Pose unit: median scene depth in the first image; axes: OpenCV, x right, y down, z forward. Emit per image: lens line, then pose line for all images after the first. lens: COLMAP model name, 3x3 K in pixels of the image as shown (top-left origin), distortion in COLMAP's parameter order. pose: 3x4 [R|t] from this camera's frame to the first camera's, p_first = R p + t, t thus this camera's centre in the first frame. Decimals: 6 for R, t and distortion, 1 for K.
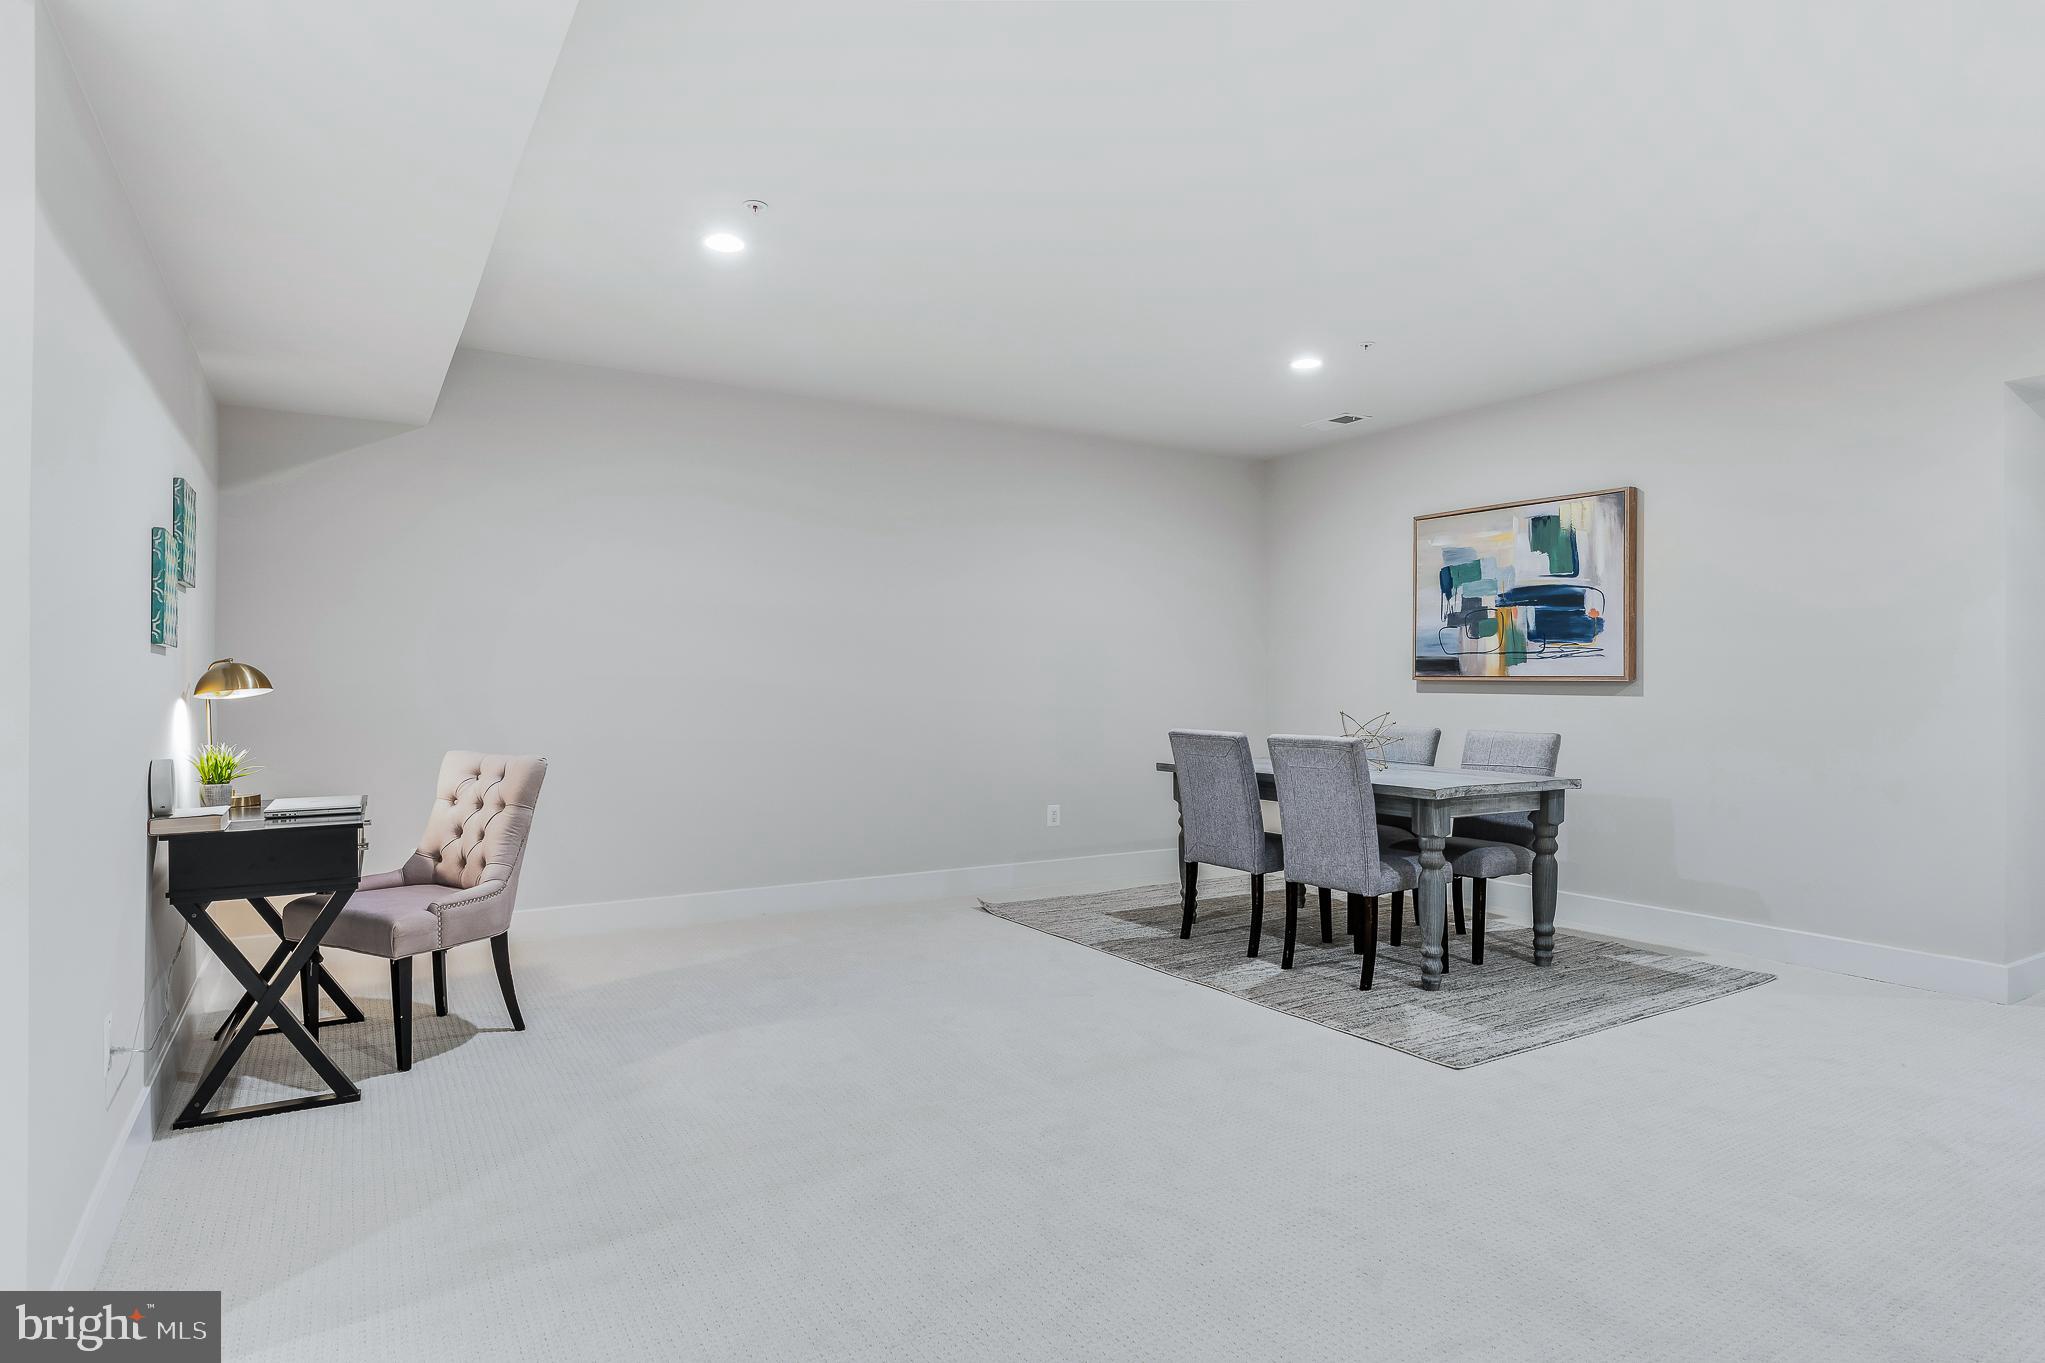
lens RADIAL K [[1124.4, 0, 1013.9], [0, 1124.4, 677.5], [0, 0, 1]] dist [-0.003224, -0.000549]
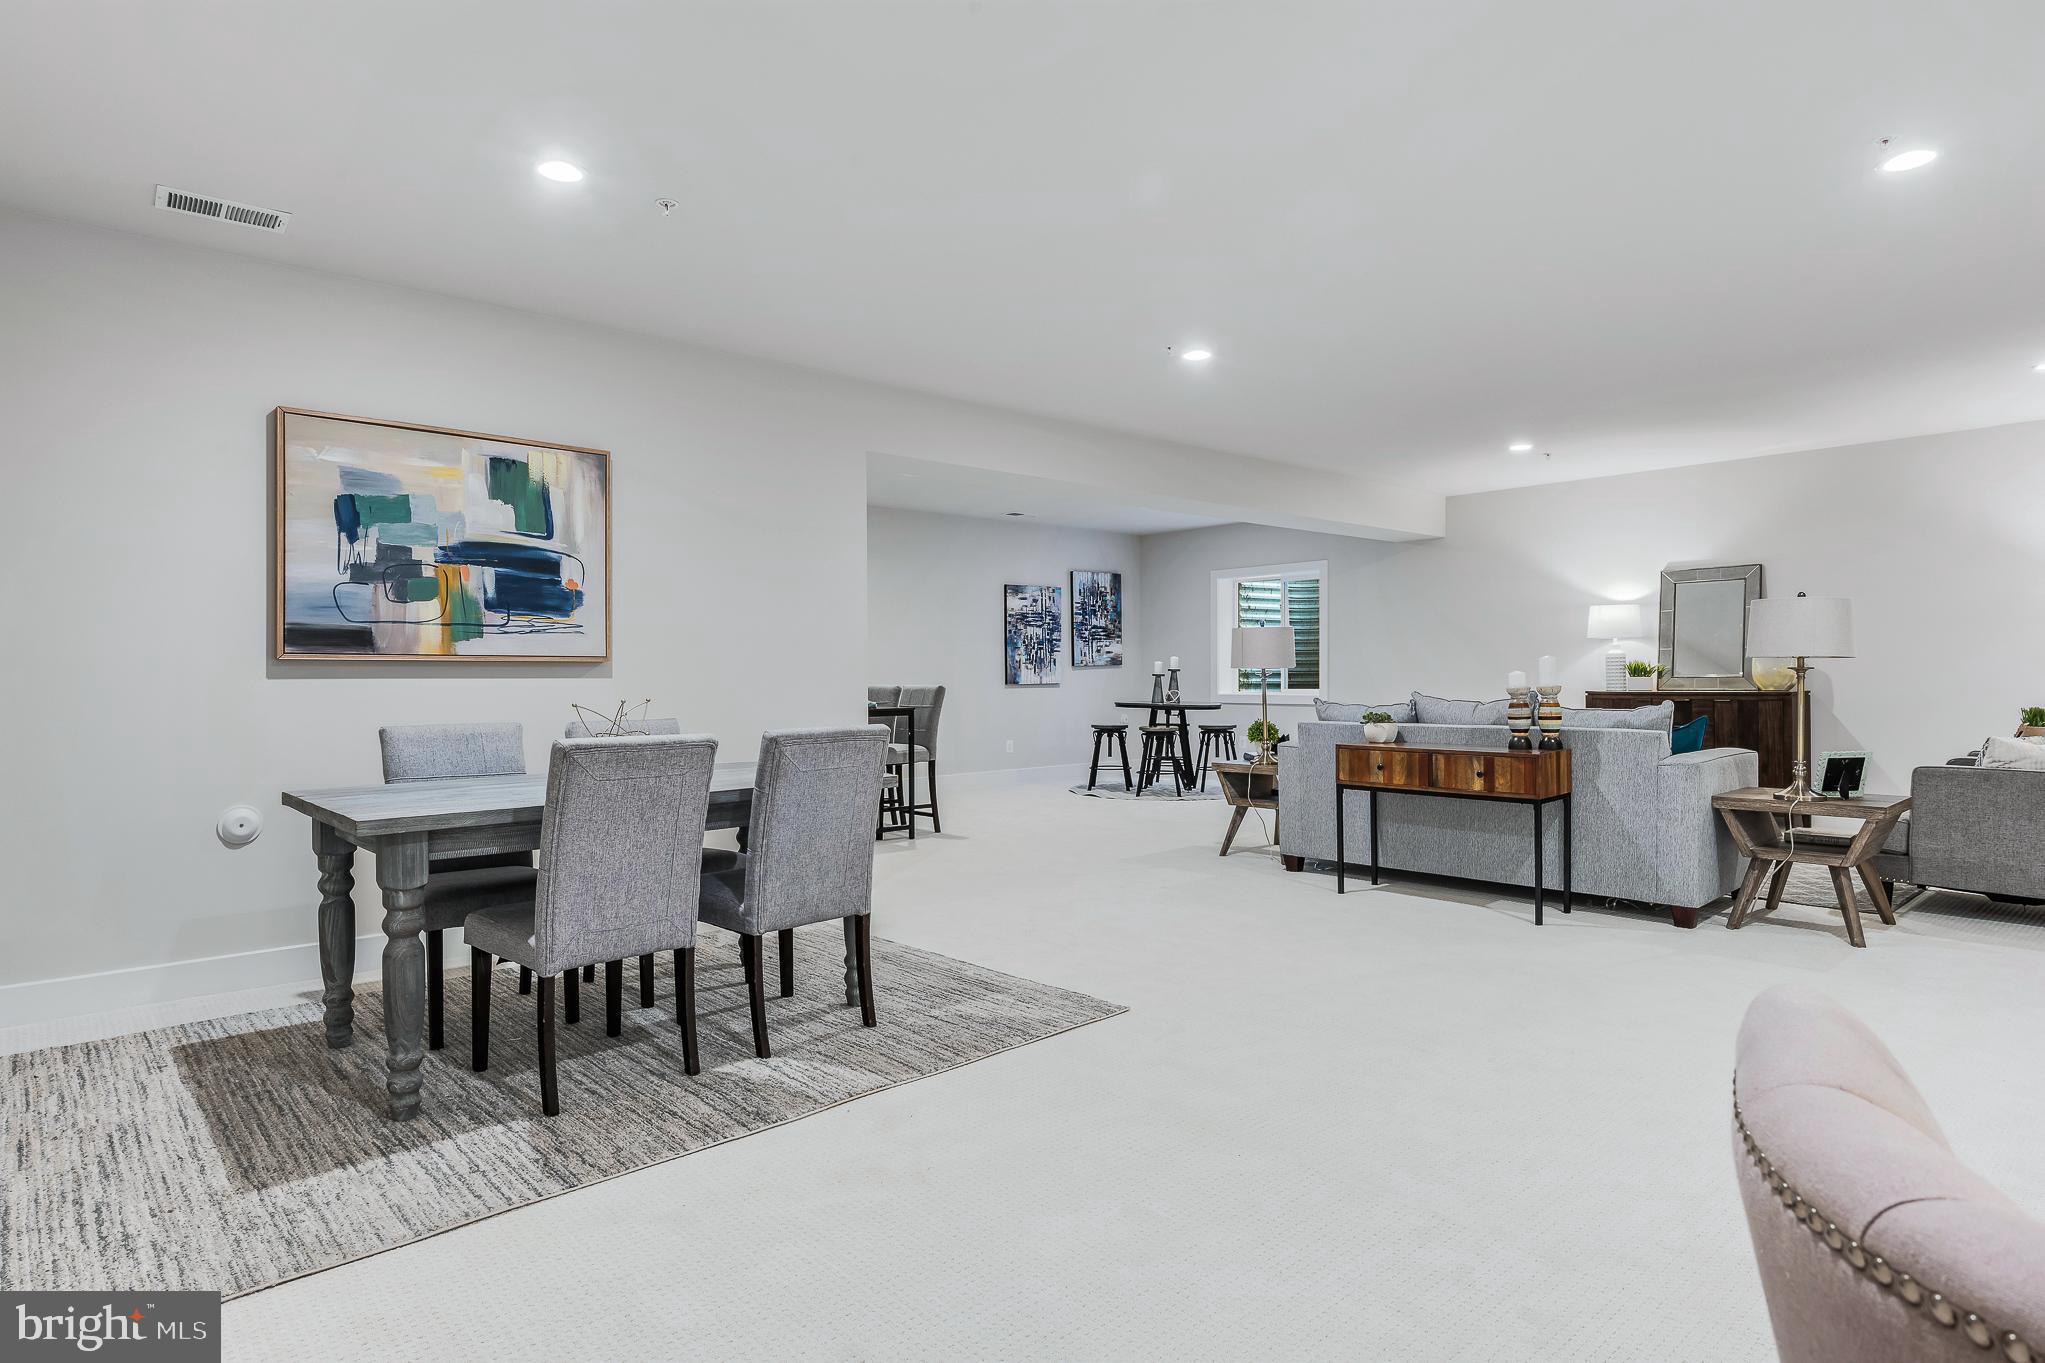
lens RADIAL K [[1124.4, 0, 1013.9], [0, 1124.4, 677.5], [0, 0, 1]] dist [-0.003224, -0.000549]
pose [[-0.192460, -0.007902, 0.981273, -0.400601], [0.000040, 0.999968, 0.008061, 0.008466], [-0.981305, 0.001591, -0.192453, 0.797796]]
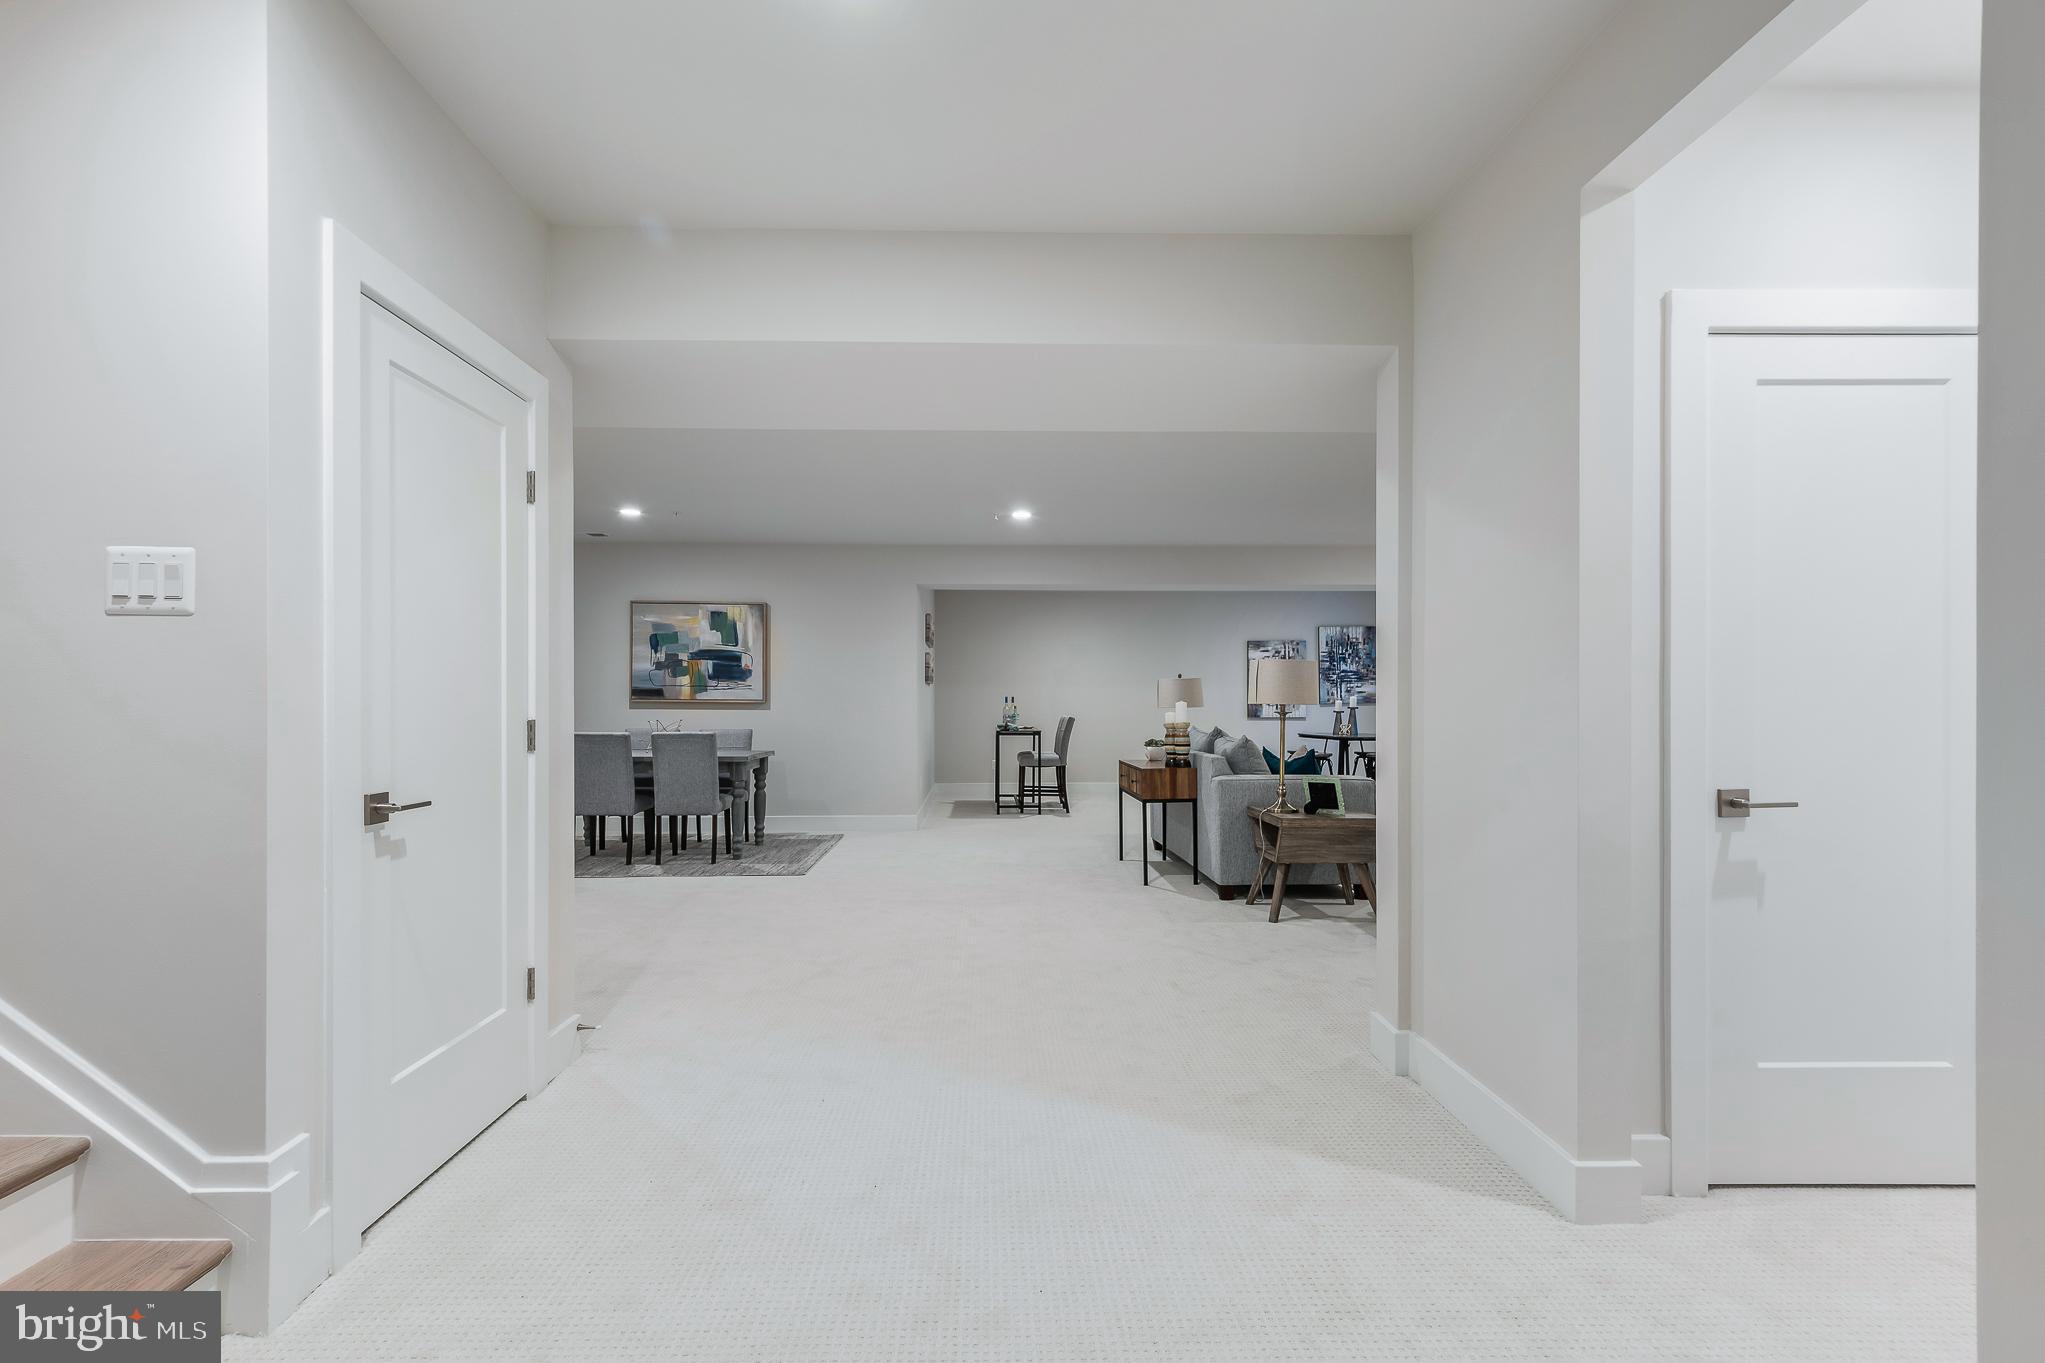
lens RADIAL K [[968.8, 0, 997.3], [0, 968.8, 702.0], [0, 0, 1]] dist [-0.000194, -0.000314]
pose [[0.500153, -0.001039, 0.865937, -0.664963], [-0.004359, 0.999984, 0.003718, -0.004722], [-0.865926, -0.005634, 0.500140, -0.180536]]
